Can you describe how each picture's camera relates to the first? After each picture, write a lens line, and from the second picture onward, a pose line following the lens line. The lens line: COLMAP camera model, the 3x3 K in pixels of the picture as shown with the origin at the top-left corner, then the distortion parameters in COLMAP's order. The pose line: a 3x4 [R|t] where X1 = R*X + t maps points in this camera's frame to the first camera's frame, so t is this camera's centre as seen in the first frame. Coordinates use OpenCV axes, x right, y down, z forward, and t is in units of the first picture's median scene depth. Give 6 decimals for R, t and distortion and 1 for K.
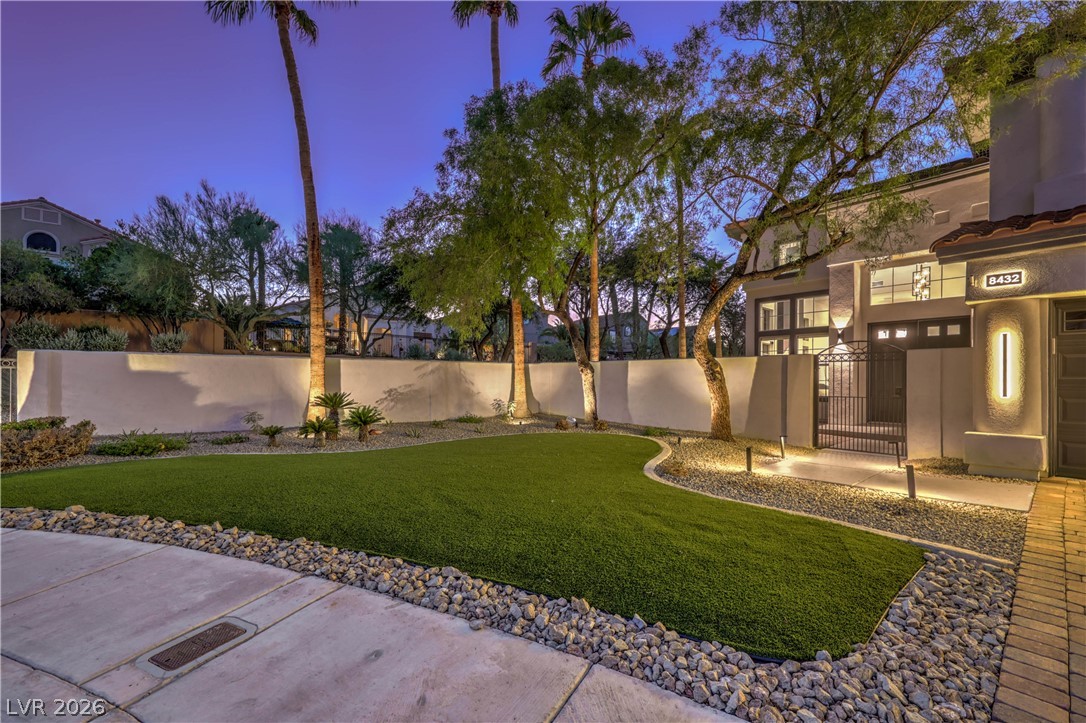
lens RADIAL K [[442.6, 0, 544.1], [0, 442.6, 377.7], [0, 0, 1]] dist [0.001062, 0.000046]
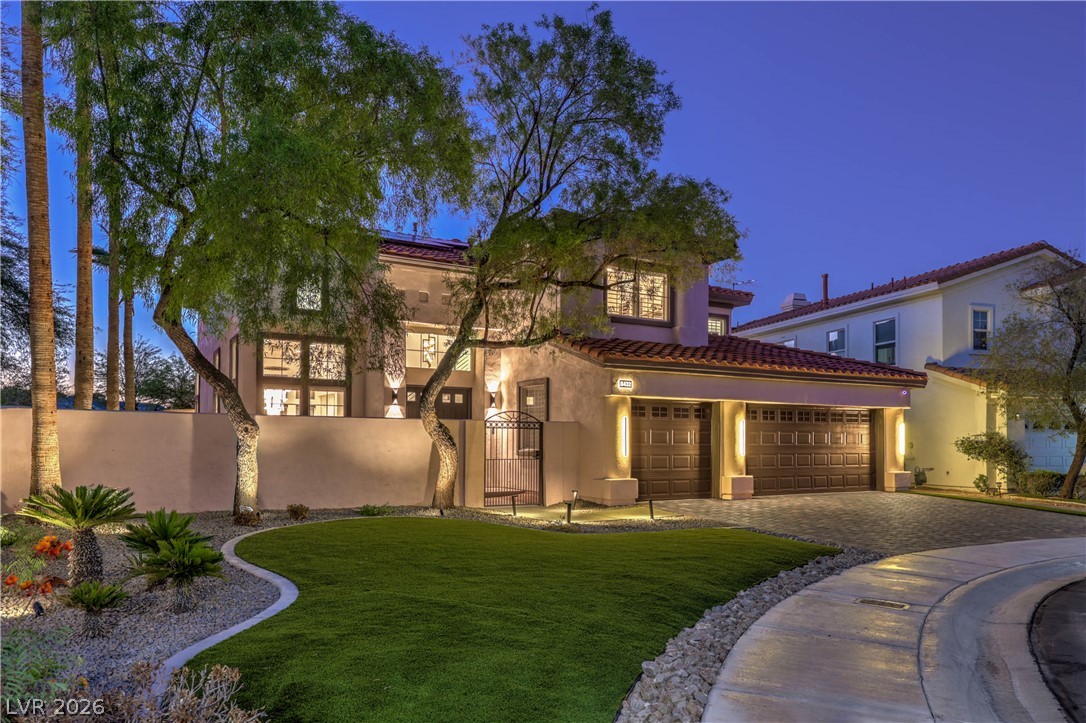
lens RADIAL K [[762.6, 0, 545.8], [0, 762.6, 418.4], [0, 0, 1]] dist [-0.003745, -0.002063]
pose [[0.175696, 0.023877, 0.984155, -0.893290], [-0.011794, 0.999685, -0.022149, -0.014255], [-0.984374, -0.007716, 0.175923, 0.394834]]
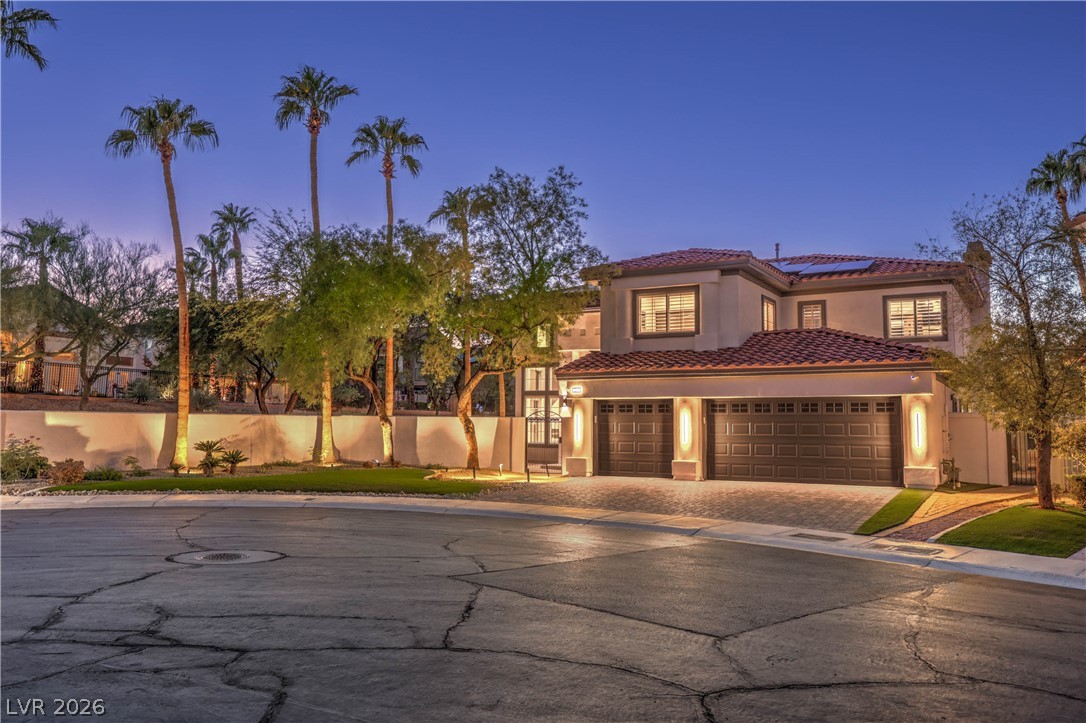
lens RADIAL K [[829.9, 0, 543.0], [0, 829.9, 361.5], [0, 0, 1]] dist [-0.030315, 0.001821]
pose [[0.945910, 0.026682, 0.323331, -0.270847], [-0.004681, 0.997631, -0.068632, -0.036062], [-0.324396, 0.063406, 0.943794, -1.529226]]
